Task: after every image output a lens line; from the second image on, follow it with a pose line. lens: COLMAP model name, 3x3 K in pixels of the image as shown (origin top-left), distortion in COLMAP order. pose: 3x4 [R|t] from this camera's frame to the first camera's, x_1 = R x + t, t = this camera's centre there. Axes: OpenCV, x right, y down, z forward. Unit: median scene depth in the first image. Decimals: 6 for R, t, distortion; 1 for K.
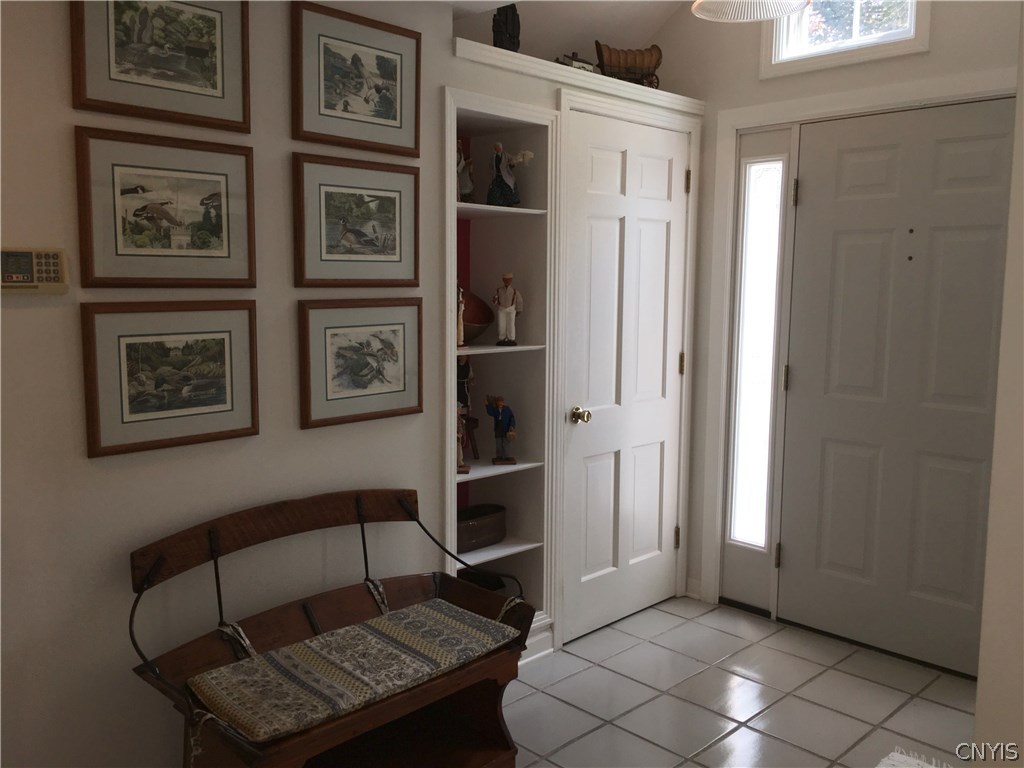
lens RADIAL K [[880.3, 0, 511.5], [0, 880.3, 381.8], [0, 0, 1]] dist [0.055962, -0.056651]
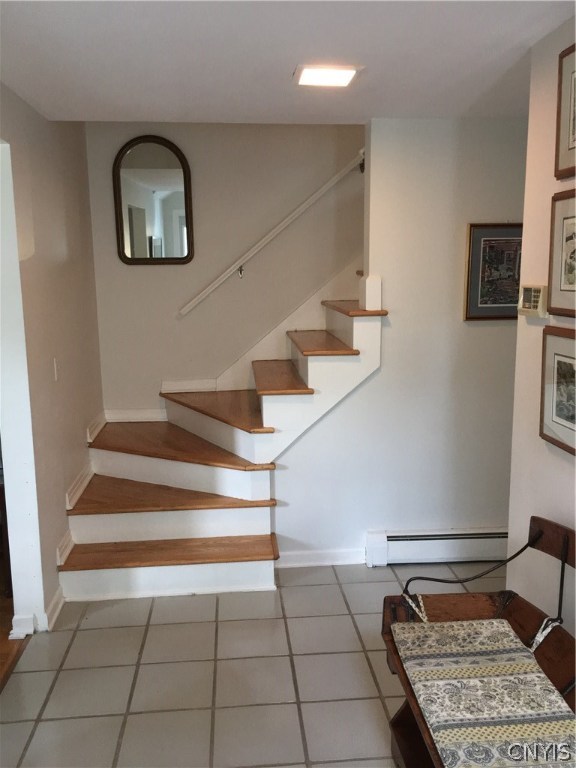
lens RADIAL K [[660.2, 0, 287.7], [0, 660.2, 383.1], [0, 0, 1]] dist [0.055962, -0.056651]
pose [[-0.639664, 0.130012, -0.757580, 0.524666], [-0.080643, 0.968801, 0.234351, -0.198753], [0.764413, 0.210999, -0.609223, 1.266374]]
